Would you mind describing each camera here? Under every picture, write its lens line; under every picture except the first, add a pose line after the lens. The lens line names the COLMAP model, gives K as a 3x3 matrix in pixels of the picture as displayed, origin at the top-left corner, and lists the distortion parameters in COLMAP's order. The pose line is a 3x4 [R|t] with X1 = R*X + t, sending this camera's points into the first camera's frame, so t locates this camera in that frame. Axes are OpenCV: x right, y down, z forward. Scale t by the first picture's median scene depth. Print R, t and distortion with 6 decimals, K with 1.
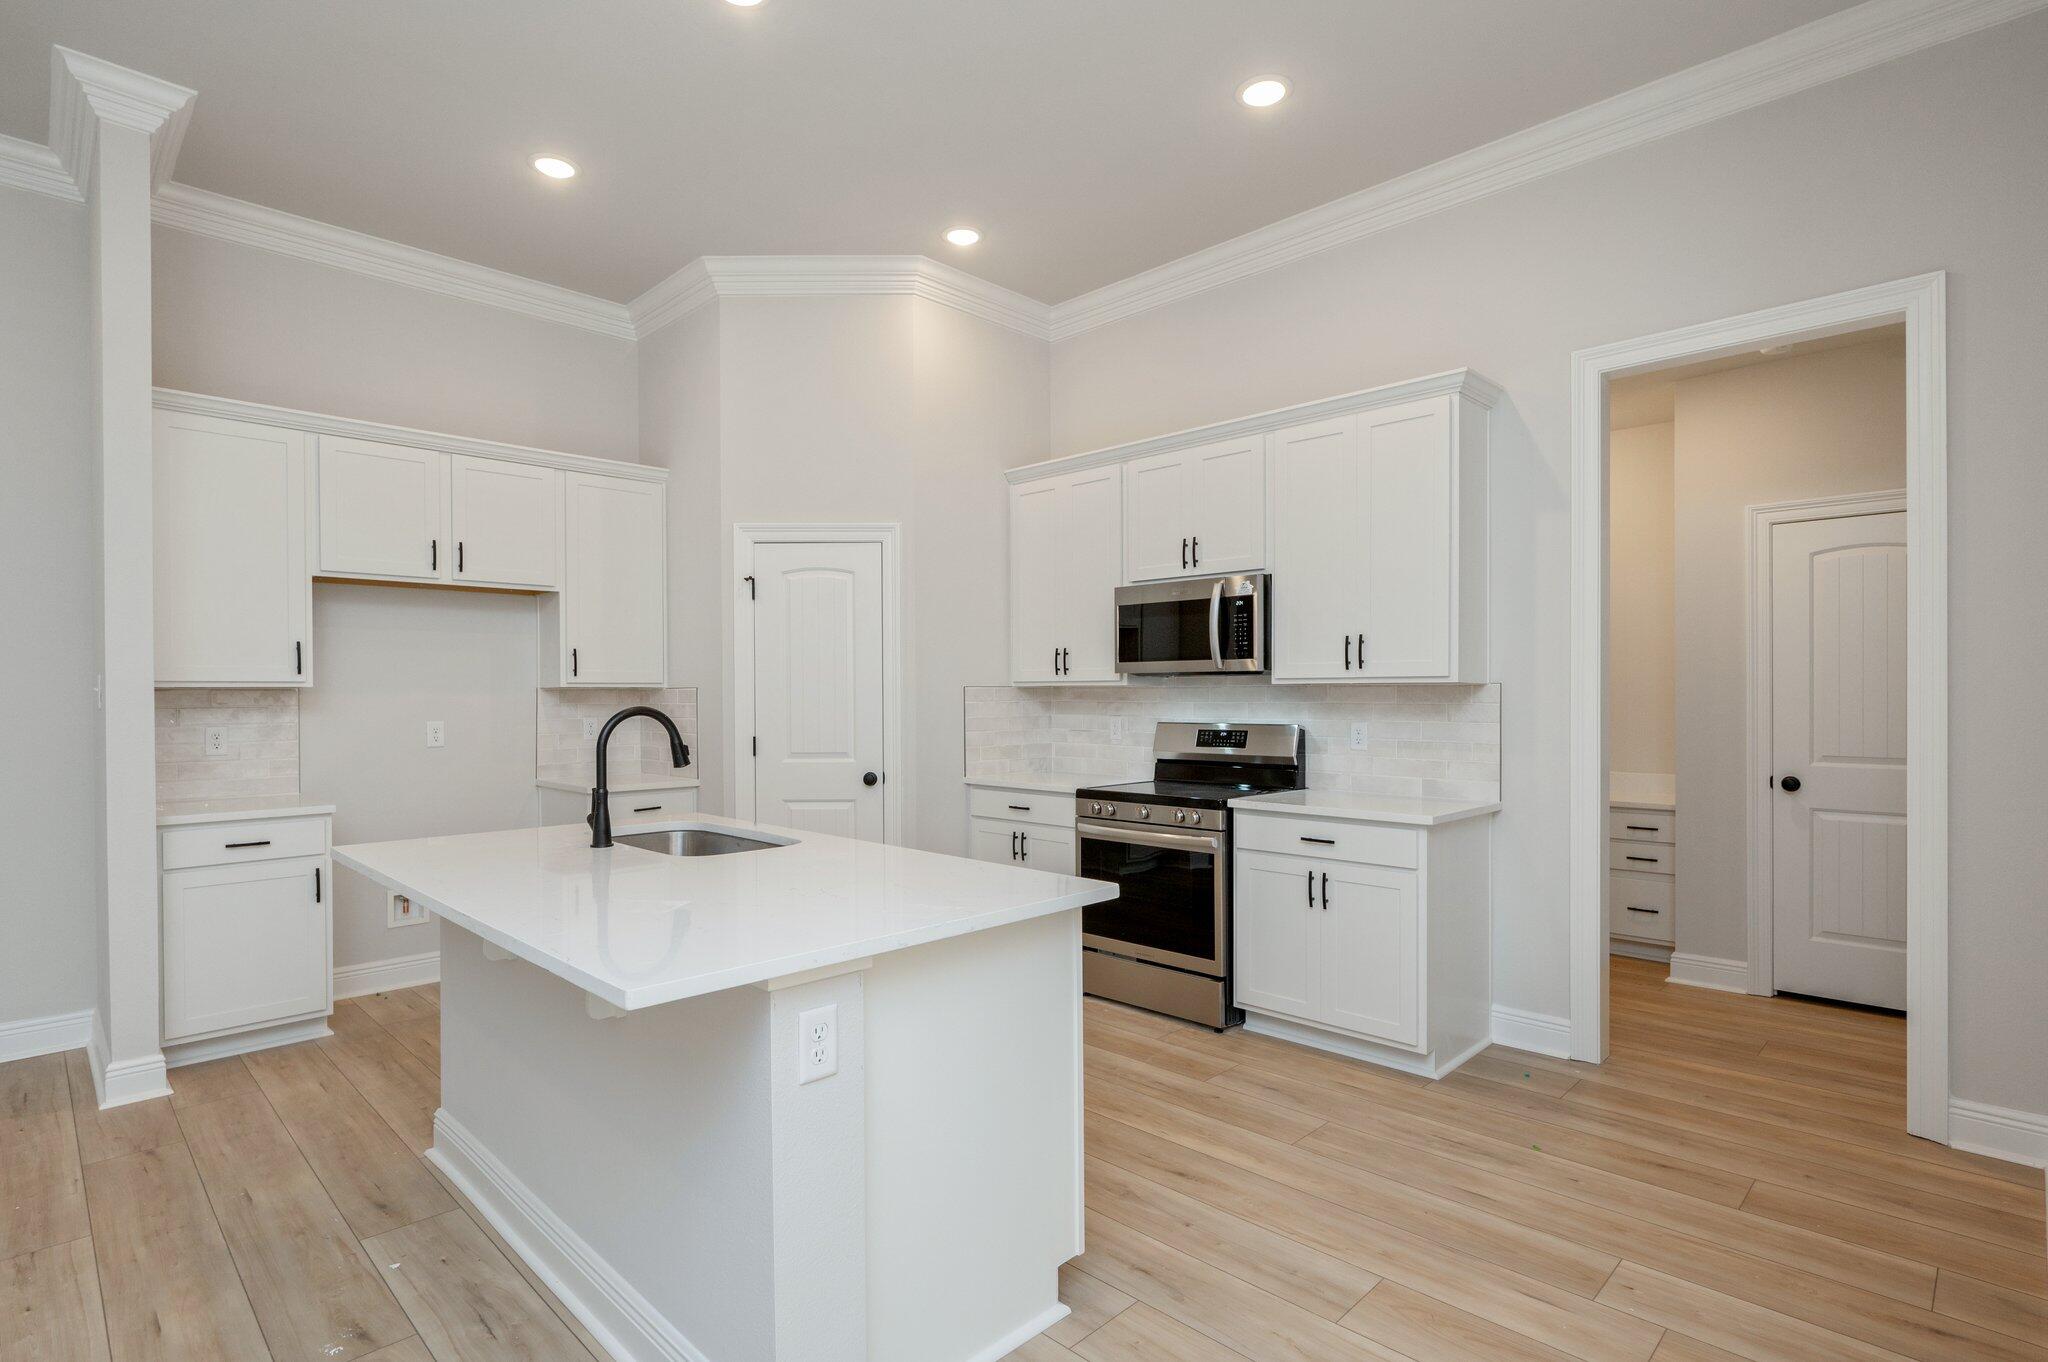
lens RADIAL K [[1019.2, 0, 1042.9], [0, 1019.2, 696.8], [0, 0, 1]] dist [0.005239, 0.000612]
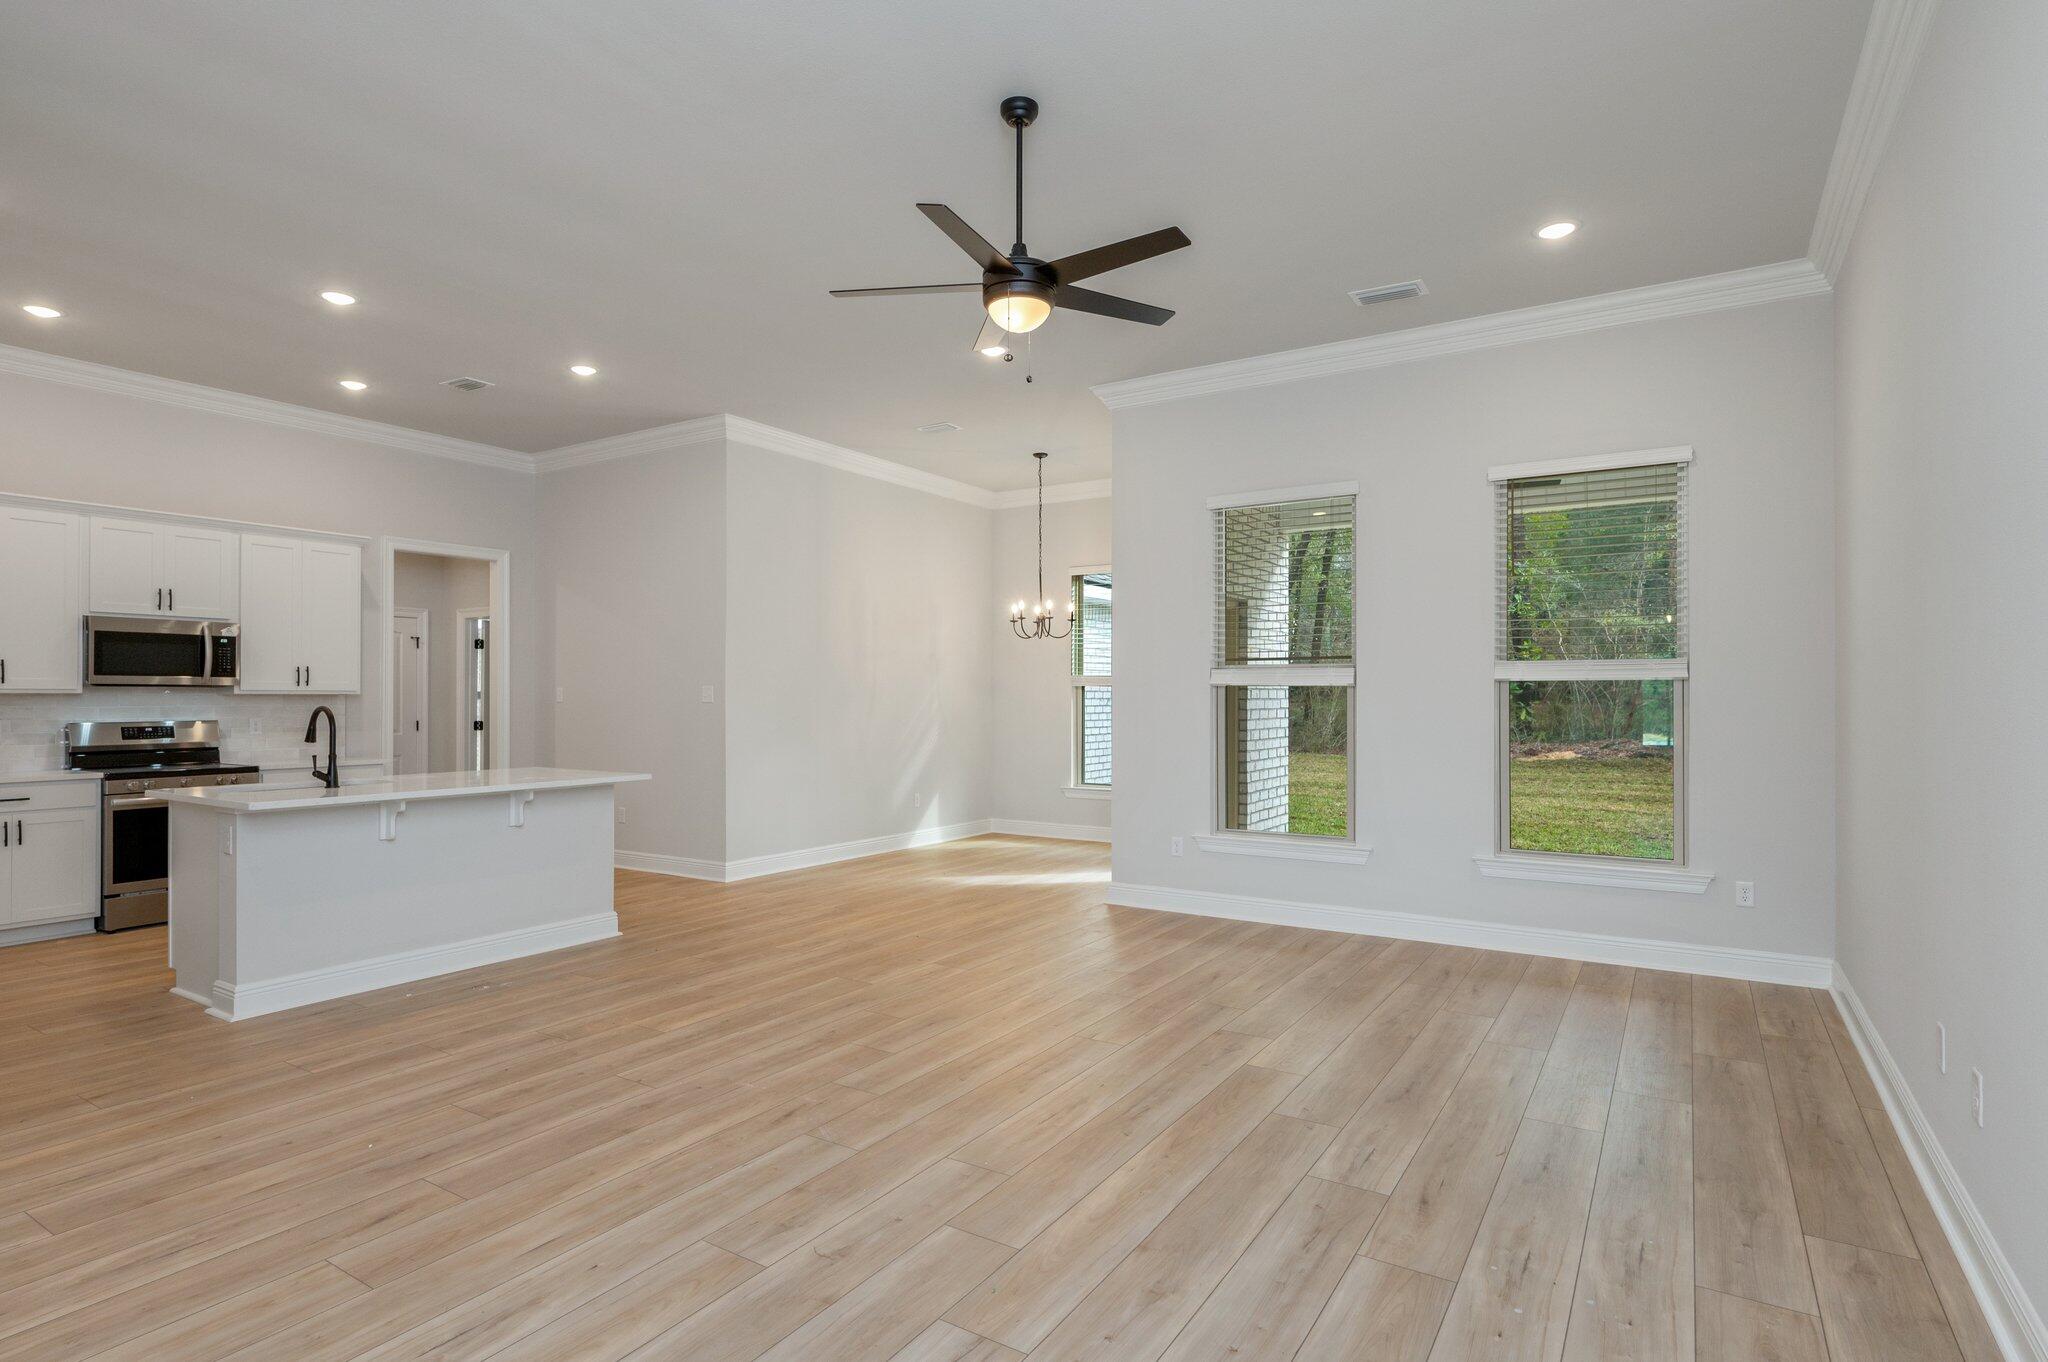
lens RADIAL K [[1029.4, 0, 995.5], [0, 1029.4, 694.9], [0, 0, 1]] dist [-0.000686, -0.000181]
pose [[-0.198662, 0.007230, 0.980041, -1.470491], [0.007450, 0.999955, -0.005867, 0.007015], [-0.980040, 0.006136, -0.198707, 0.162029]]
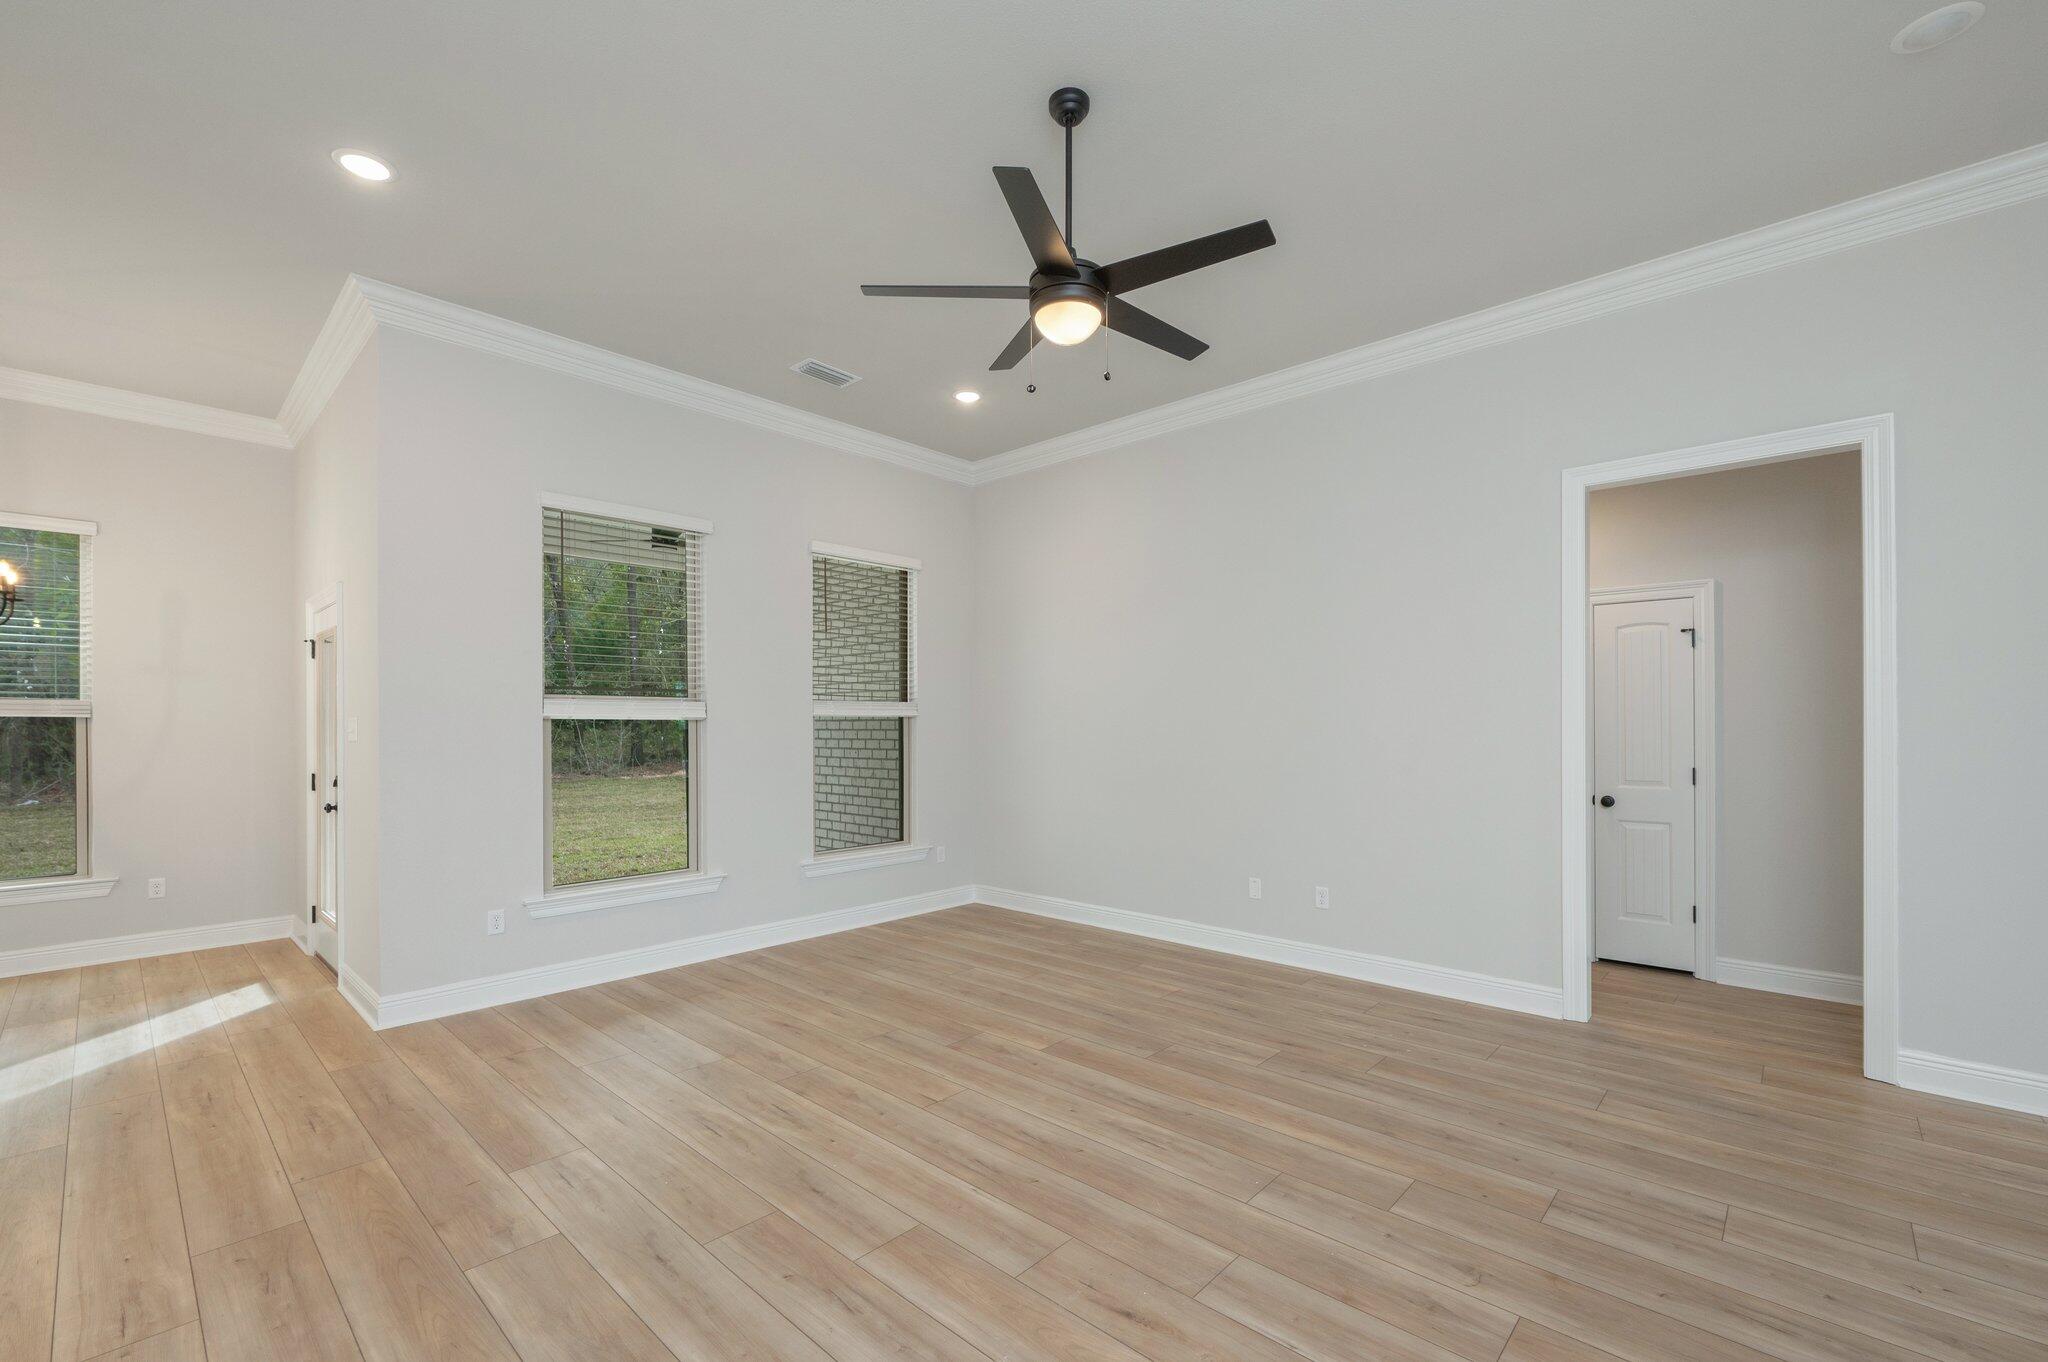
lens RADIAL K [[873.5, 0, 1021.0], [0, 873.5, 720.8], [0, 0, 1]] dist [-0.001136, 0.000524]
pose [[-0.999481, 0.008815, -0.030986, -0.650343], [0.008707, 0.999956, 0.003594, -0.007292], [0.031016, 0.003322, -0.999513, 0.612237]]
